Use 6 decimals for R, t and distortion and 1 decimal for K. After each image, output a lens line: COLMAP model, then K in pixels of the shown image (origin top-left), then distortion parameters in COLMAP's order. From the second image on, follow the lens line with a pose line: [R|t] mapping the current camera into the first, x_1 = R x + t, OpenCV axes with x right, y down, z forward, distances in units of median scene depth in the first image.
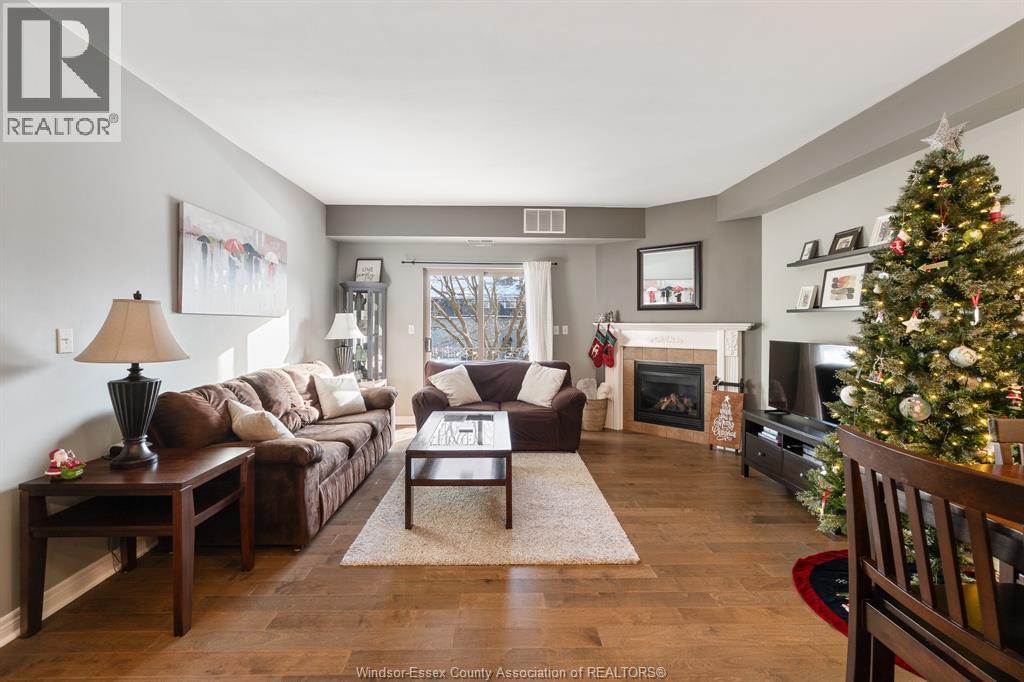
lens RADIAL K [[461.4, 0, 507.5], [0, 461.4, 327.3], [0, 0, 1]] dist [-0.007155, 0.000470]
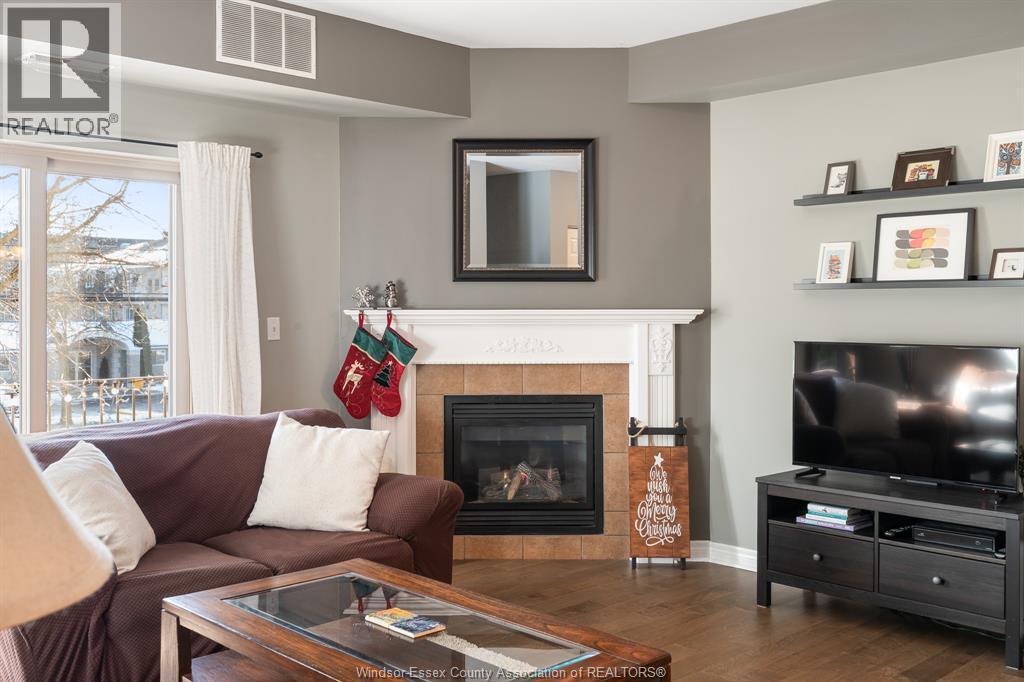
lens RADIAL K [[1030.9, 0, 515.5], [0, 1030.9, 318.8], [0, 0, 1]] dist [0.032896, 0.000000]
pose [[0.728604, -0.009678, 0.684866, -0.414357], [0.009558, 0.999946, 0.003962, -0.004831], [-0.684868, 0.003659, 0.728658, 0.296482]]
